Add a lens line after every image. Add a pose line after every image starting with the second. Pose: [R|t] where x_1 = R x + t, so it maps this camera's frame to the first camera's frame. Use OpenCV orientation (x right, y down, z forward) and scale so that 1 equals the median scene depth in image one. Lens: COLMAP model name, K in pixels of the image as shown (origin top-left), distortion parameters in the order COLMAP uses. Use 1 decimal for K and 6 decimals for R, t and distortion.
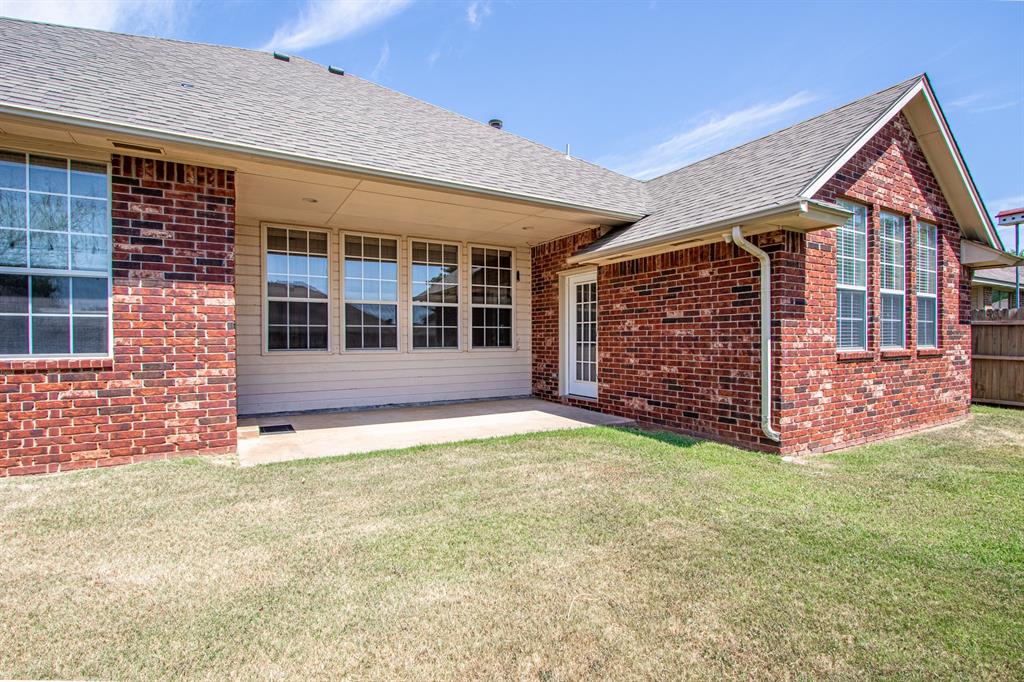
lens RADIAL K [[484.0, 0, 512.0], [0, 484.0, 341.0], [0, 0, 1]] dist [-0.012231, -0.000008]
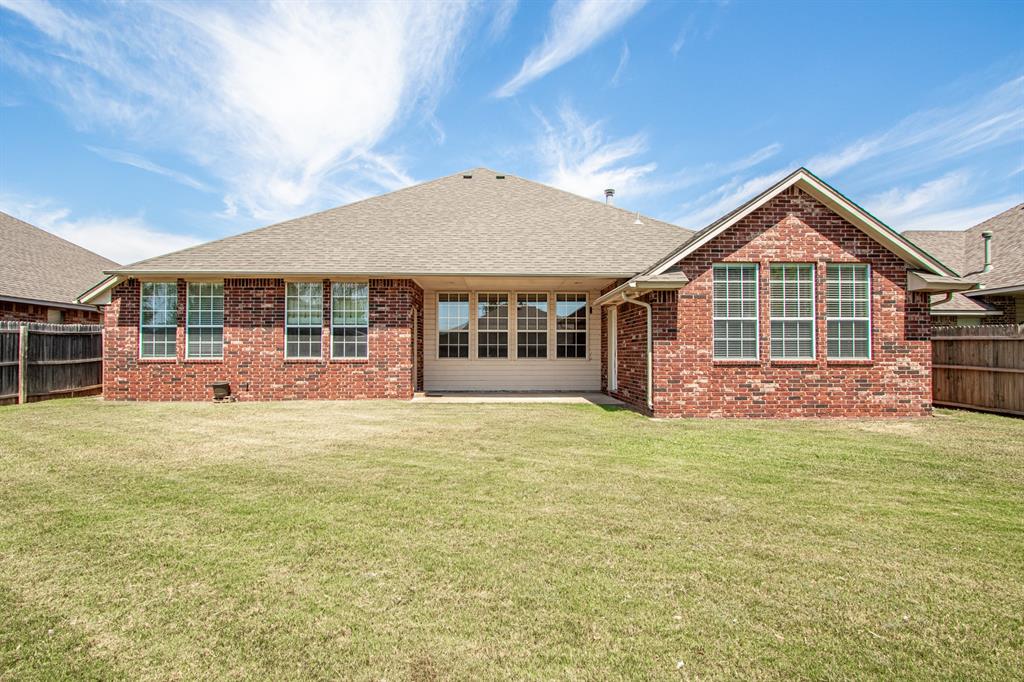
lens RADIAL K [[521.6, 0, 512.0], [0, 521.6, 341.0], [0, 0, 1]] dist [-0.010251, -0.002158]
pose [[0.880376, -0.008534, -0.474200, 0.787681], [-0.005077, 0.999611, -0.027414, 0.008630], [0.474250, 0.026542, 0.879990, -0.735706]]
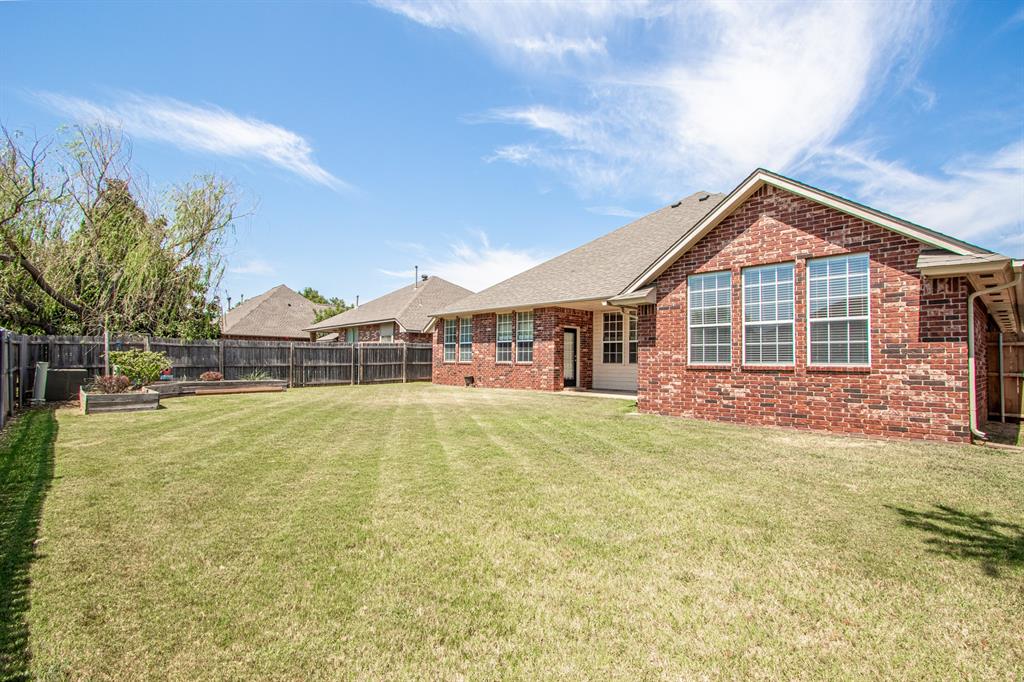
lens RADIAL K [[492.0, 0, 512.0], [0, 492.0, 341.0], [0, 0, 1]] dist [-0.005290, -0.000990]
pose [[0.224844, -0.035402, -0.973752, 1.978896], [-0.013615, 0.999128, -0.039468, 0.014050], [0.974300, 0.022132, 0.224166, -0.018437]]
